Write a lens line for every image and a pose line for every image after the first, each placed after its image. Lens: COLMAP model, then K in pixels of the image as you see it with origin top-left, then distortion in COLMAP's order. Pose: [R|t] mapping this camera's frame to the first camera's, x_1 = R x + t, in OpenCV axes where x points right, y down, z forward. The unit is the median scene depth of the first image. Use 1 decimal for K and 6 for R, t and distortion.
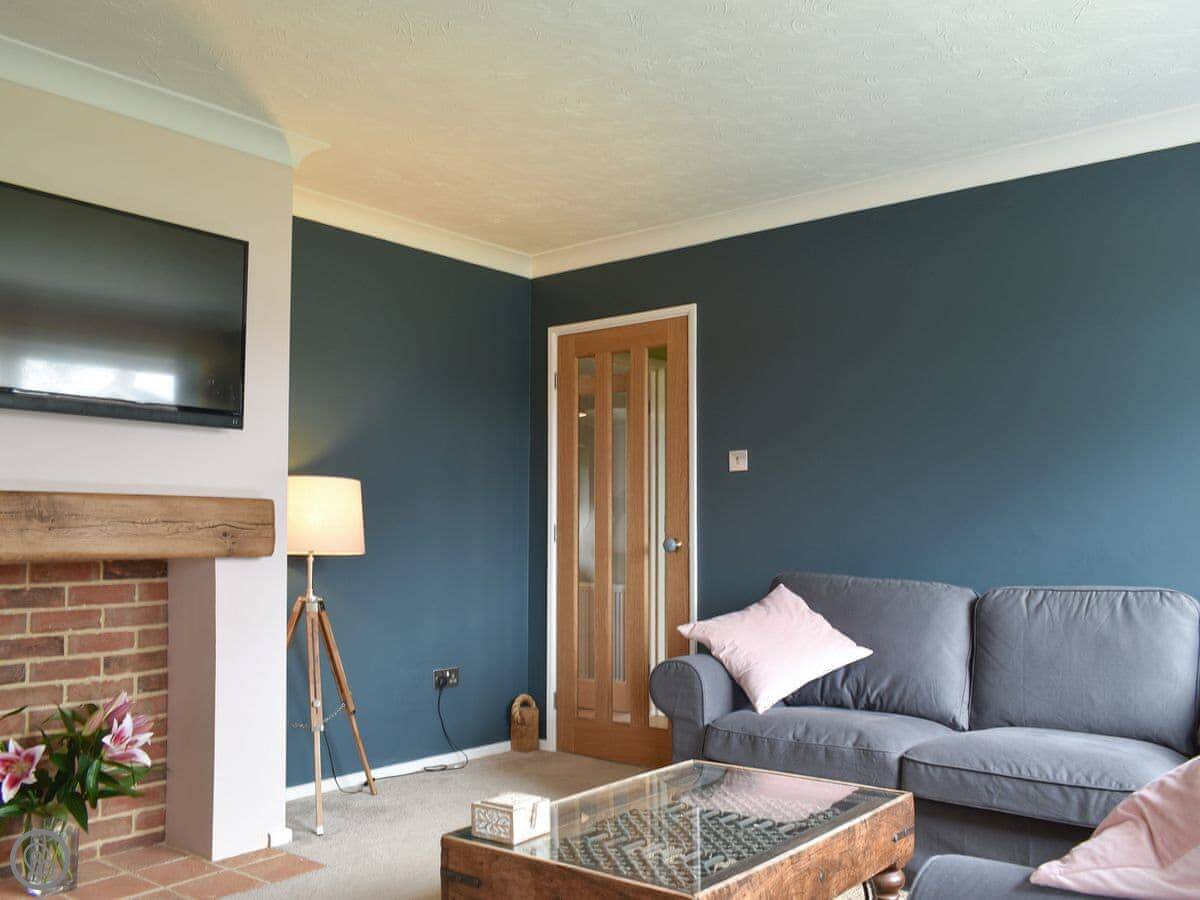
lens RADIAL K [[1038.9, 0, 597.4], [0, 1038.9, 501.6], [0, 0, 1]] dist [-0.004955, 0.007258]
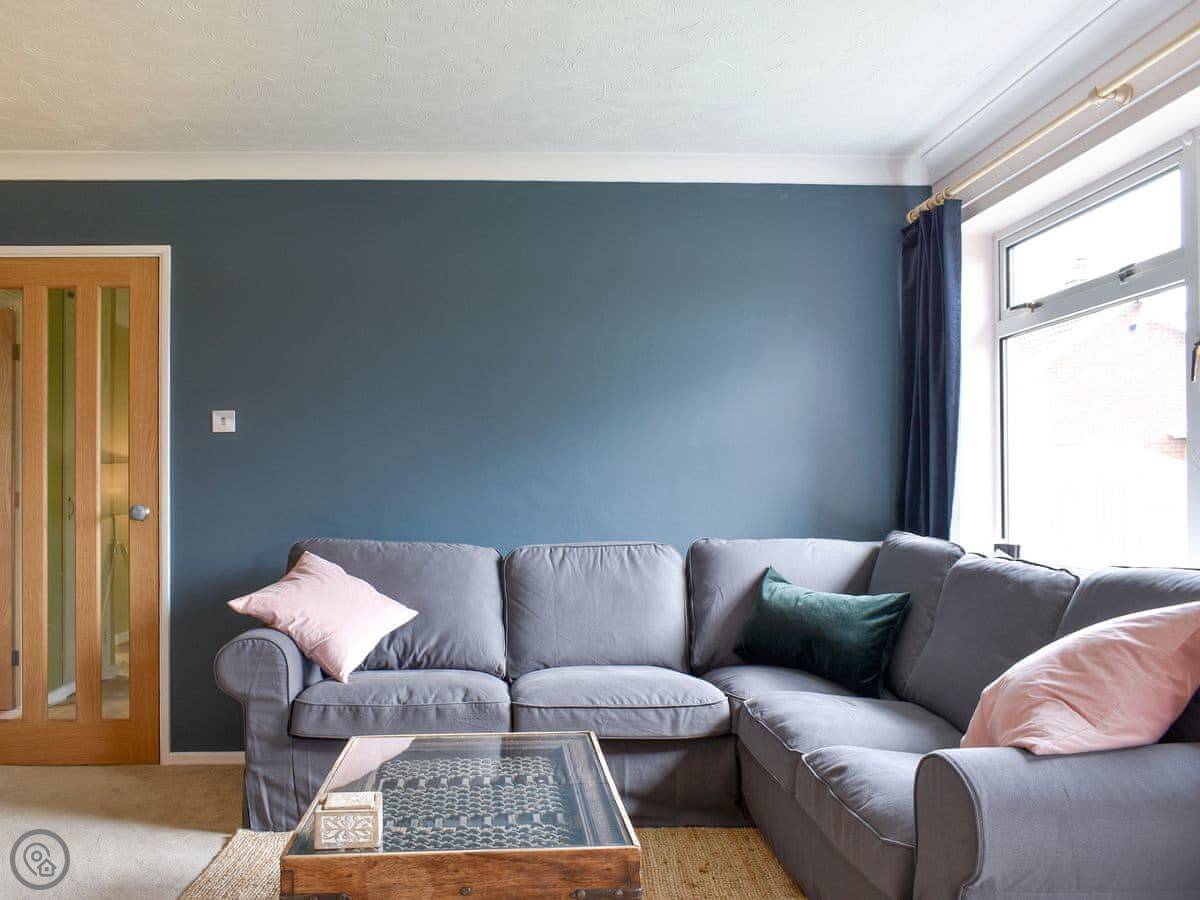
lens RADIAL K [[1045.6, 0, 527.1], [0, 1045.6, 480.0], [0, 0, 1]] dist [-0.011771, -0.001424]
pose [[0.759031, 0.006268, 0.651024, -0.354498], [-0.015721, 0.999839, 0.008704, 0.001122], [-0.650865, -0.016841, 0.759007, 0.143641]]
